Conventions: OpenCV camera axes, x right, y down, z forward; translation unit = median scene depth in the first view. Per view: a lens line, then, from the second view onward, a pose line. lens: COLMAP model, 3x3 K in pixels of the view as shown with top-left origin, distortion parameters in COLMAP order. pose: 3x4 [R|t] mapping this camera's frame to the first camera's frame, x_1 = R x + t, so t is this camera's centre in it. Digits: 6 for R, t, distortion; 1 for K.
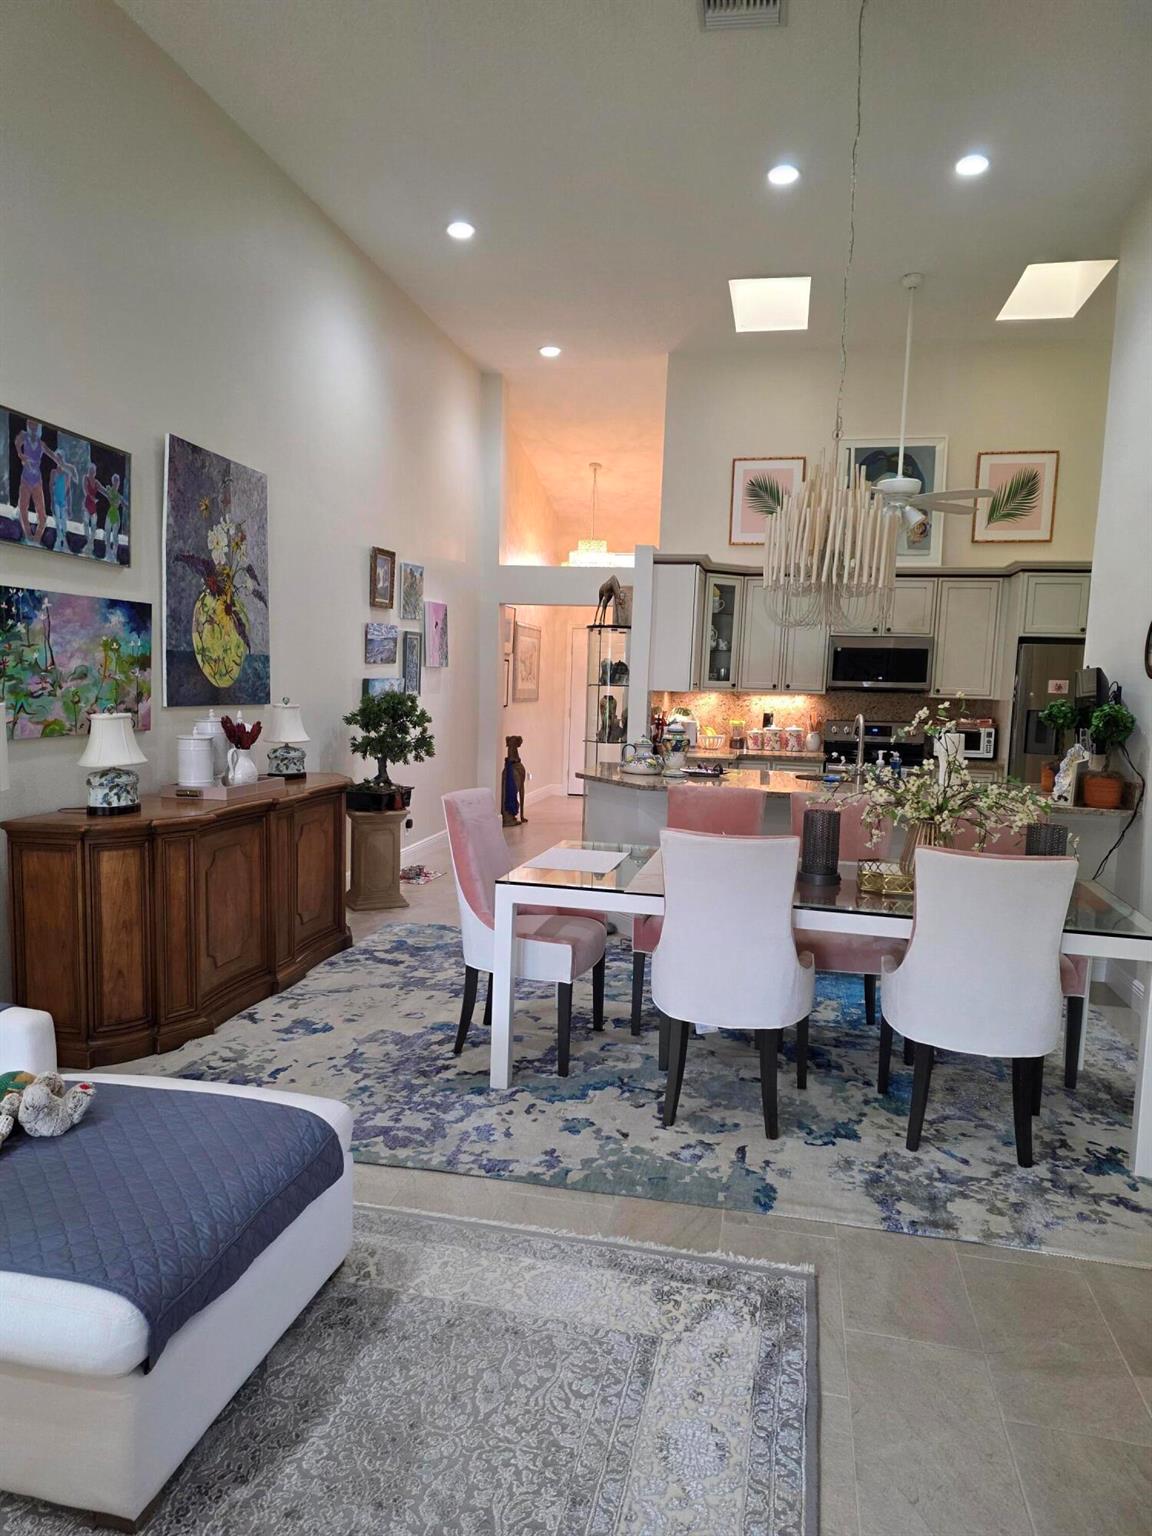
lens RADIAL K [[1013.1, 0, 576.7], [0, 1013.1, 772.2], [0, 0, 1]] dist [0.001306, -0.001589]
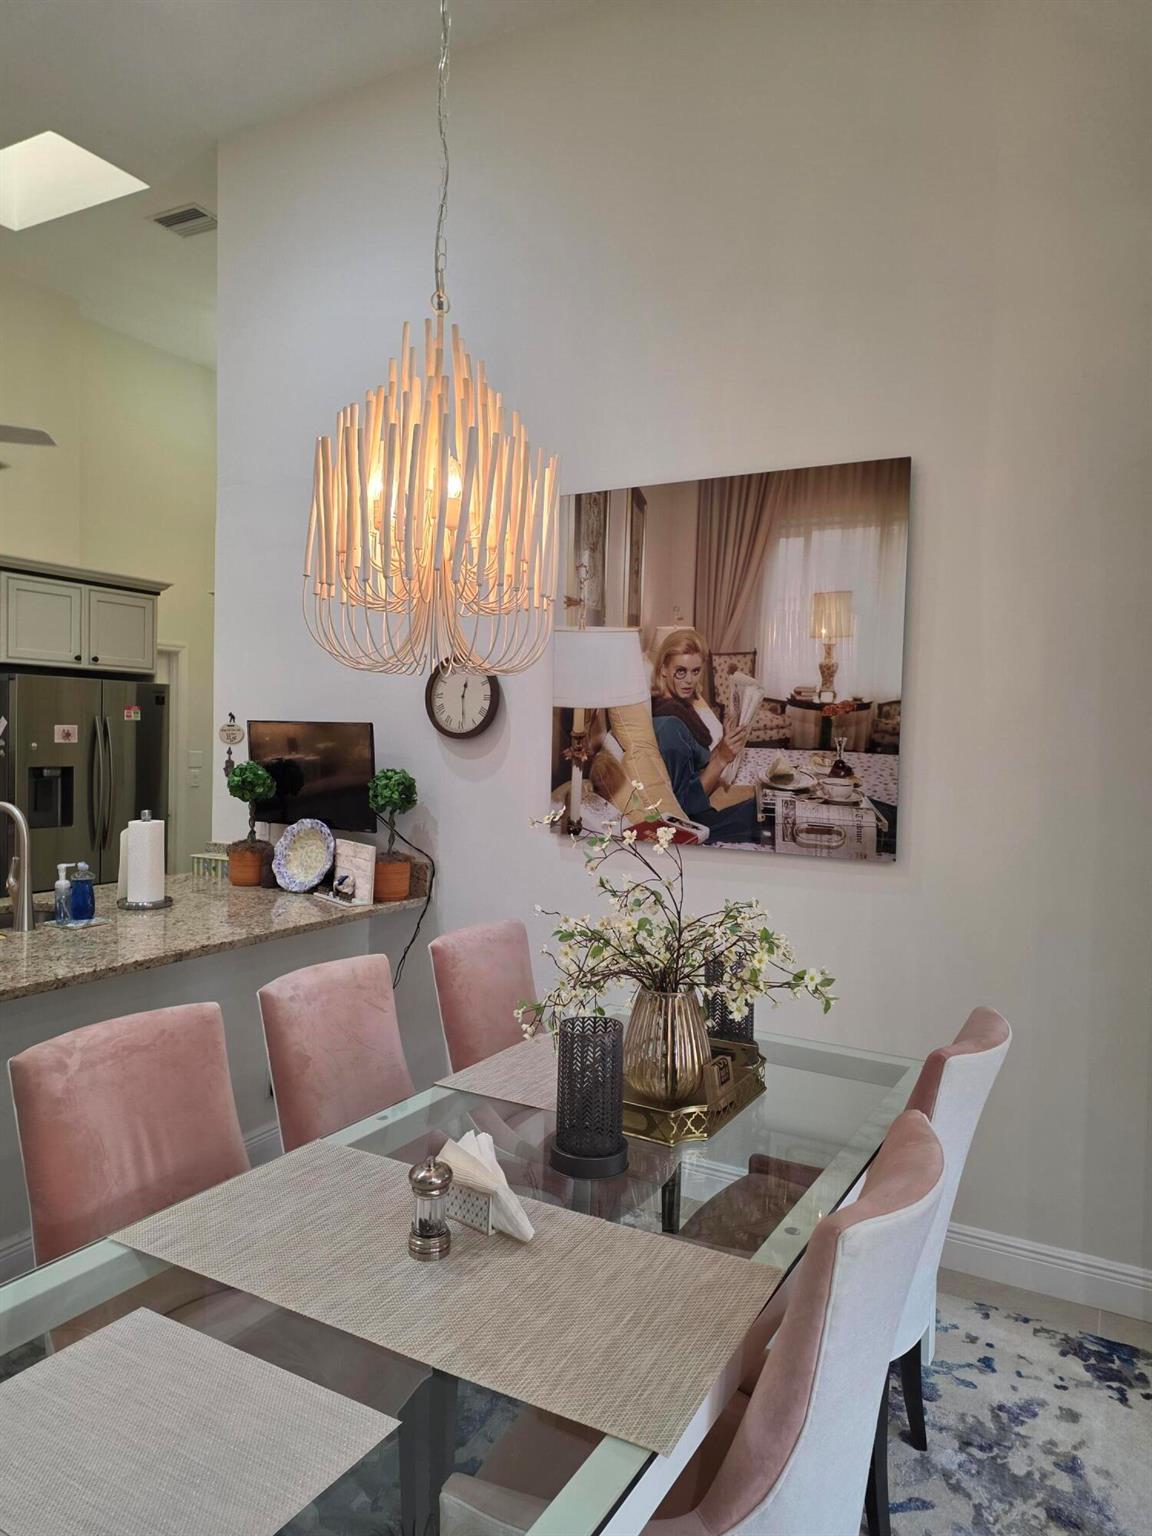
lens RADIAL K [[1013.1, 0, 573.2], [0, 1013.1, 767.6], [0, 0, 1]] dist [0.001306, -0.001589]
pose [[0.319175, -0.061799, 0.945679, -0.156189], [0.082970, 0.995862, 0.037075, -0.074652], [-0.944057, 0.066629, 0.322982, 0.537050]]
